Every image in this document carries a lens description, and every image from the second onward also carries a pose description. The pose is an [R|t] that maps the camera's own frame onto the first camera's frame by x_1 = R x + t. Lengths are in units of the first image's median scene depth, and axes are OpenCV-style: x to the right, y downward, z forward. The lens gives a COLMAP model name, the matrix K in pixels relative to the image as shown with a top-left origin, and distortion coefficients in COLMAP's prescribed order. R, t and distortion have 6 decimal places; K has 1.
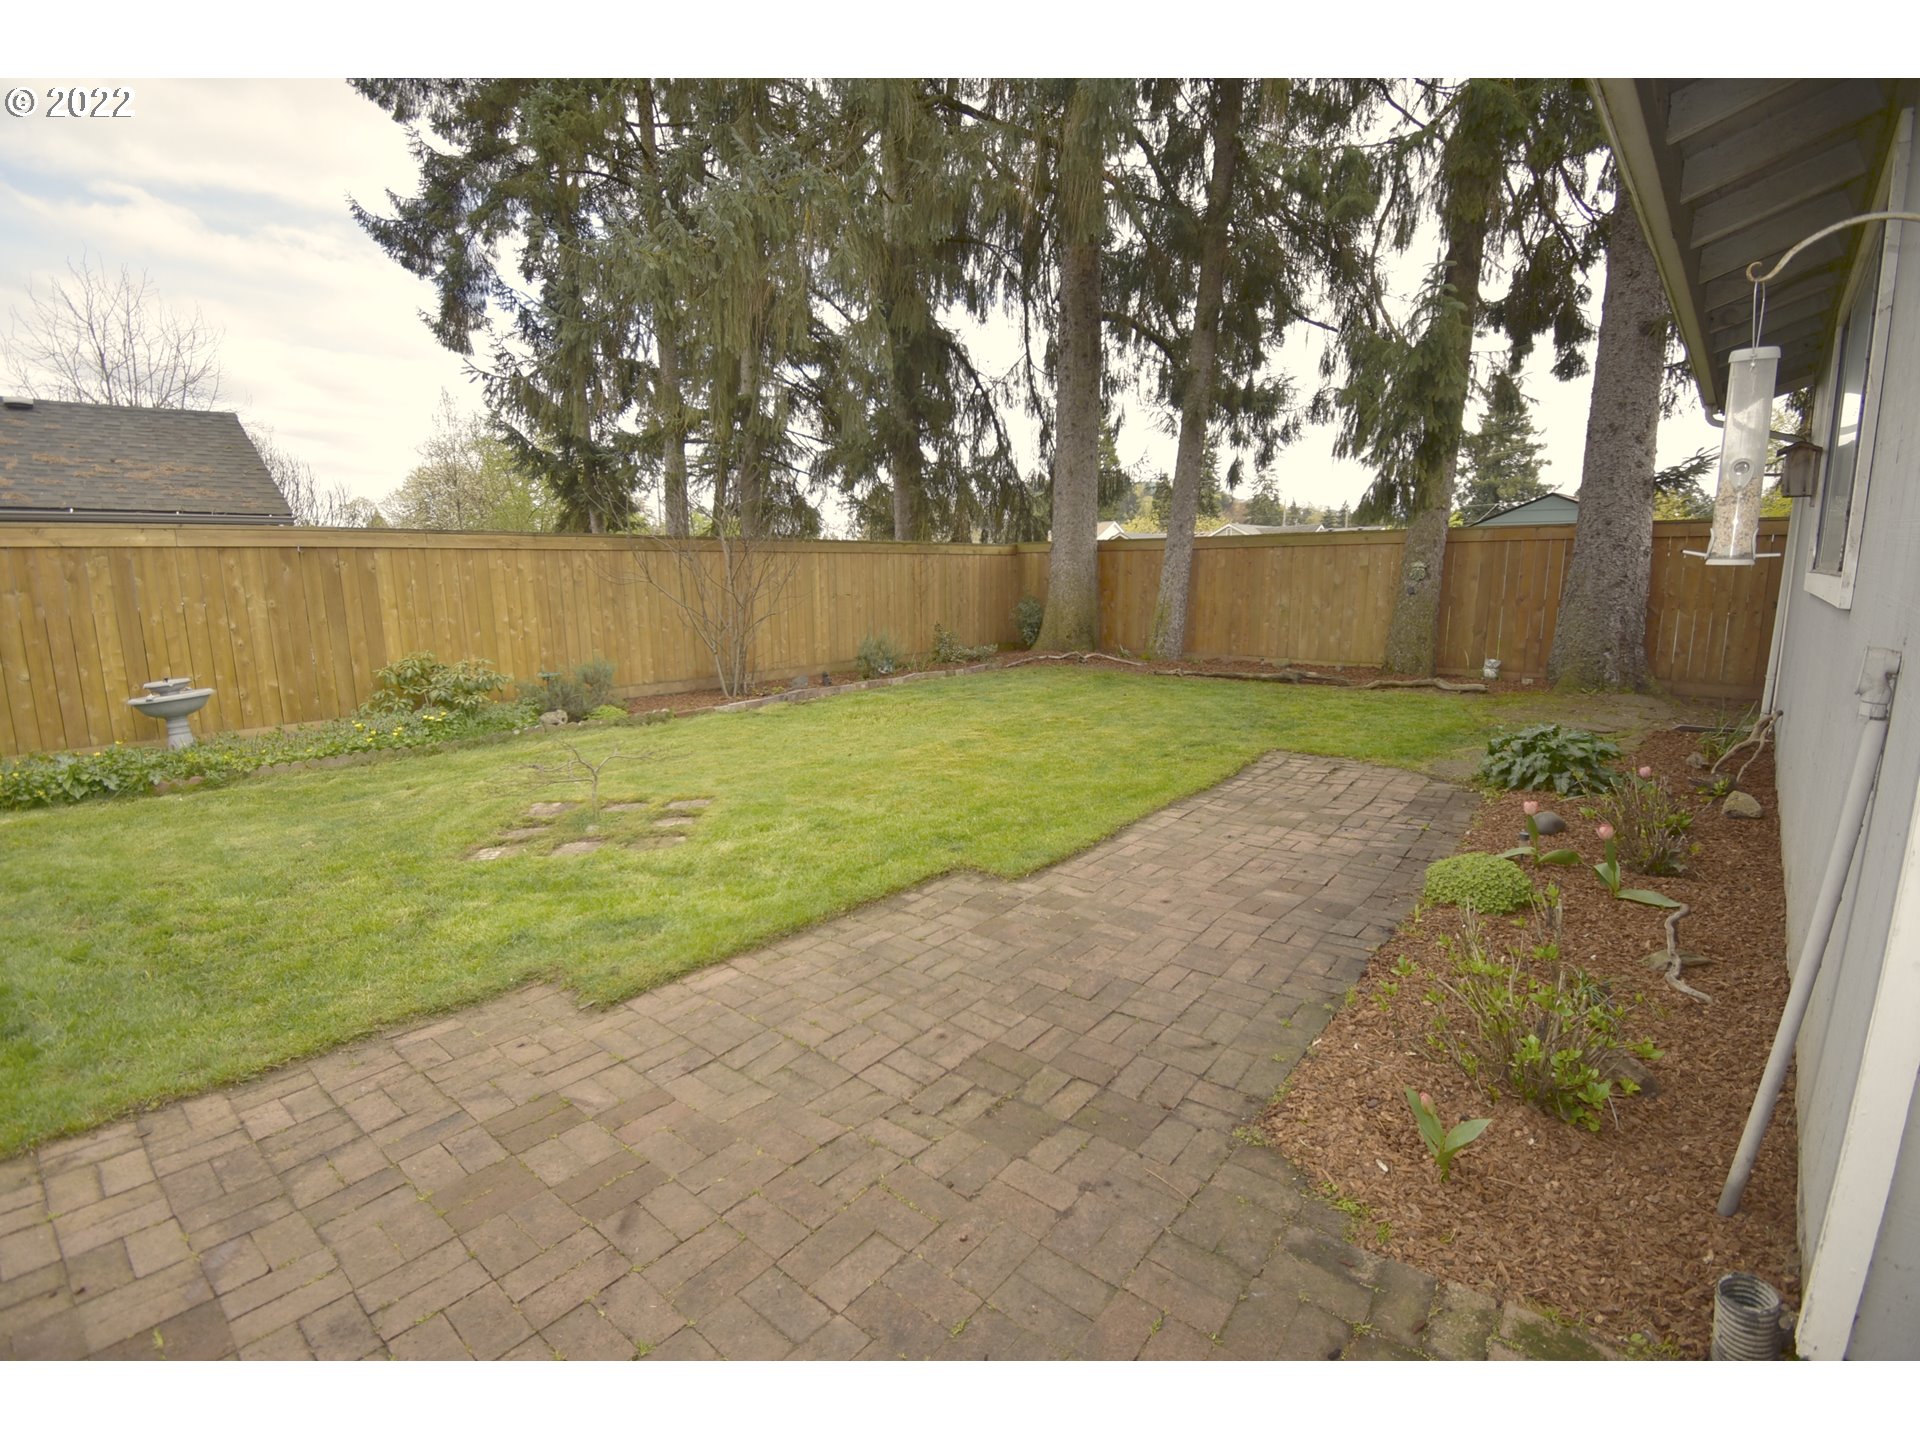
lens RADIAL K [[853.4, 0, 960.0], [0, 853.4, 720.0], [0, 0, 1]] dist [0.012851, -0.023598]
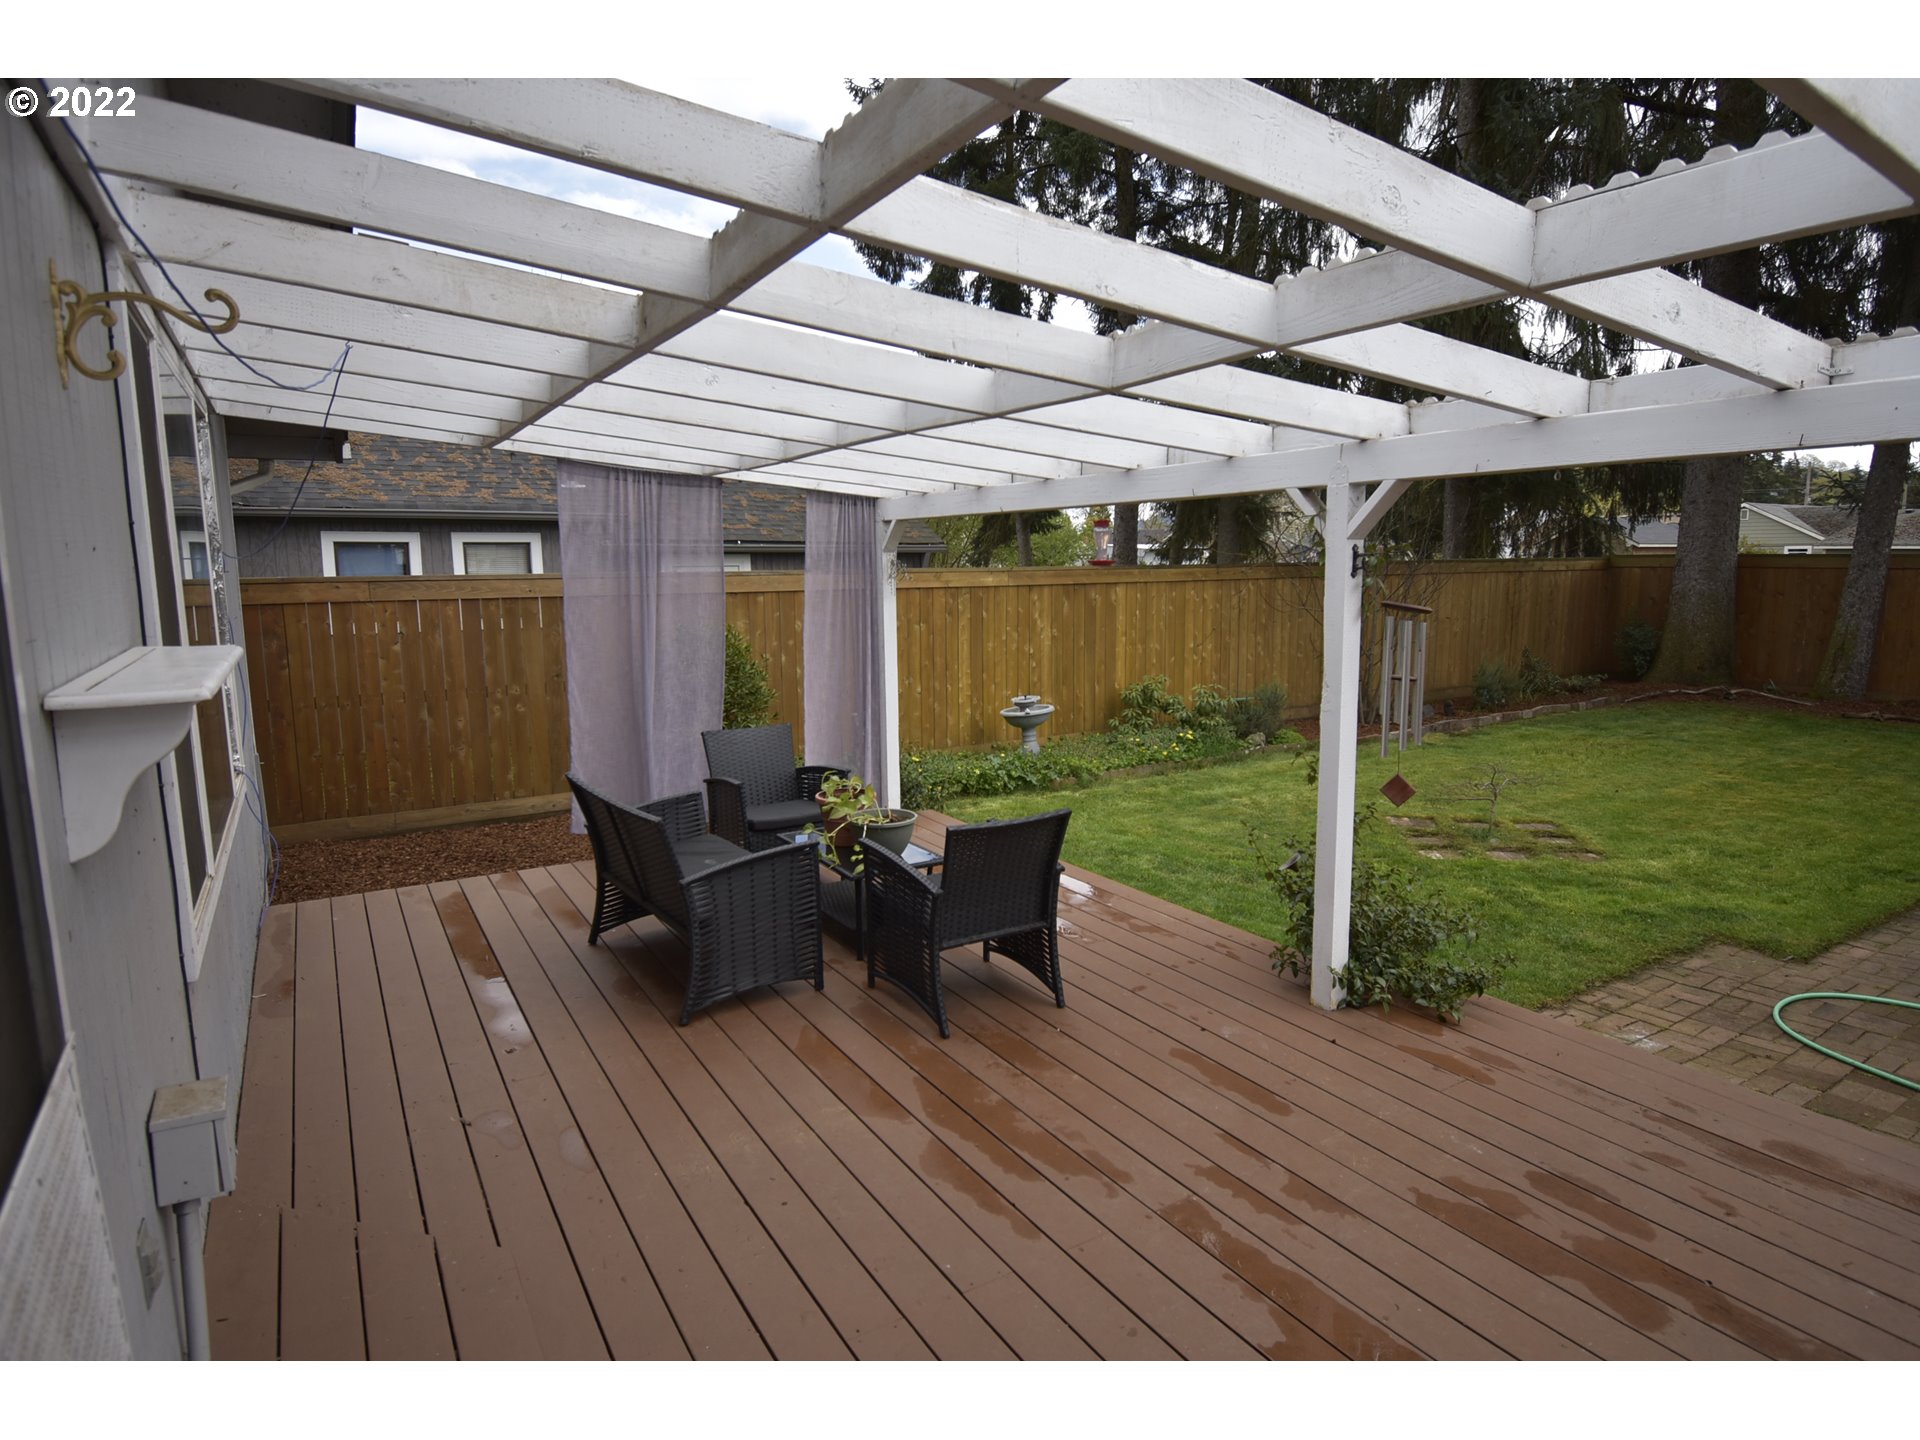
lens RADIAL K [[1064.7, 0, 960.0], [0, 1064.7, 720.0], [0, 0, 1]] dist [0.004495, -0.018465]
pose [[0.956973, 0.039811, -0.287432, -0.582395], [-0.046797, 0.998752, -0.017473, 0.017393], [0.286377, 0.030172, 0.957642, -0.494450]]
